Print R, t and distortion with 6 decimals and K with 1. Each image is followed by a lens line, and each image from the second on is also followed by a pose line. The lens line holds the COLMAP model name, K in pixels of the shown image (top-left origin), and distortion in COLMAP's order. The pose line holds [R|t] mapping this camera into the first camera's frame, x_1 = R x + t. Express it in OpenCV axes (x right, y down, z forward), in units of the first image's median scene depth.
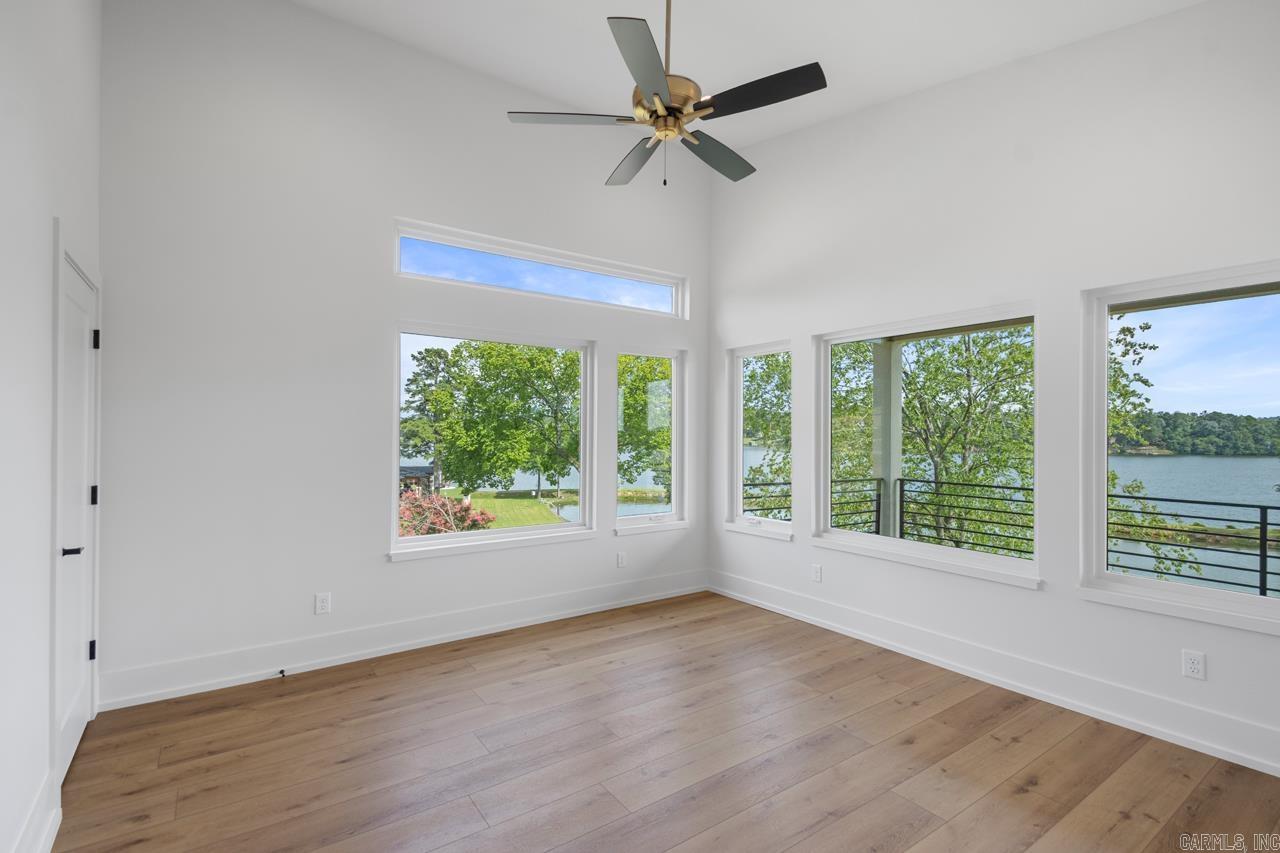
lens RADIAL K [[605.9, 0, 647.2], [0, 605.9, 431.9], [0, 0, 1]] dist [-0.001031, -0.000348]
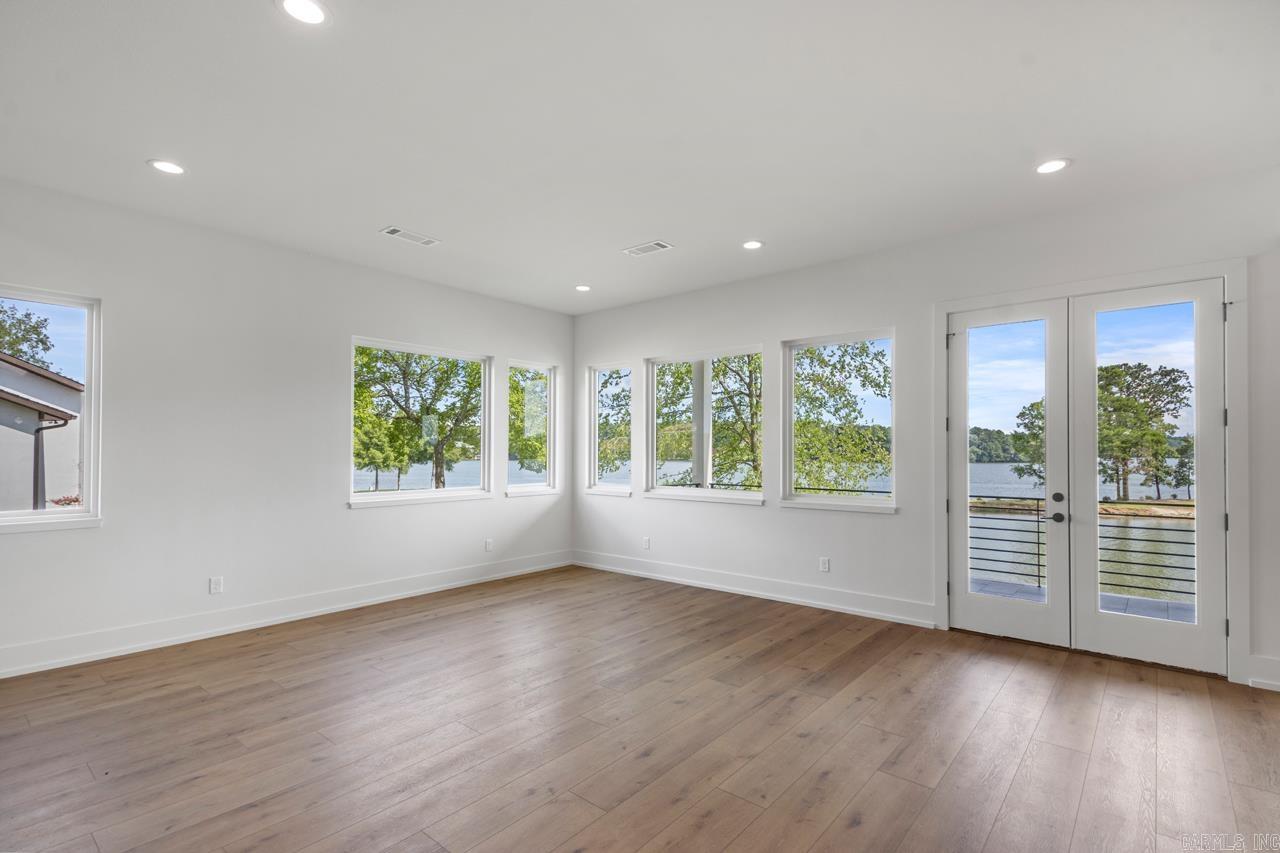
lens RADIAL K [[605.9, 0, 647.2], [0, 605.9, 431.9], [0, 0, 1]] dist [-0.001031, -0.000348]
pose [[0.970546, 0.005363, 0.240858, -0.068722], [-0.000065, 0.999758, -0.021999, 0.048798], [-0.240918, 0.021335, 0.970311, -0.388897]]
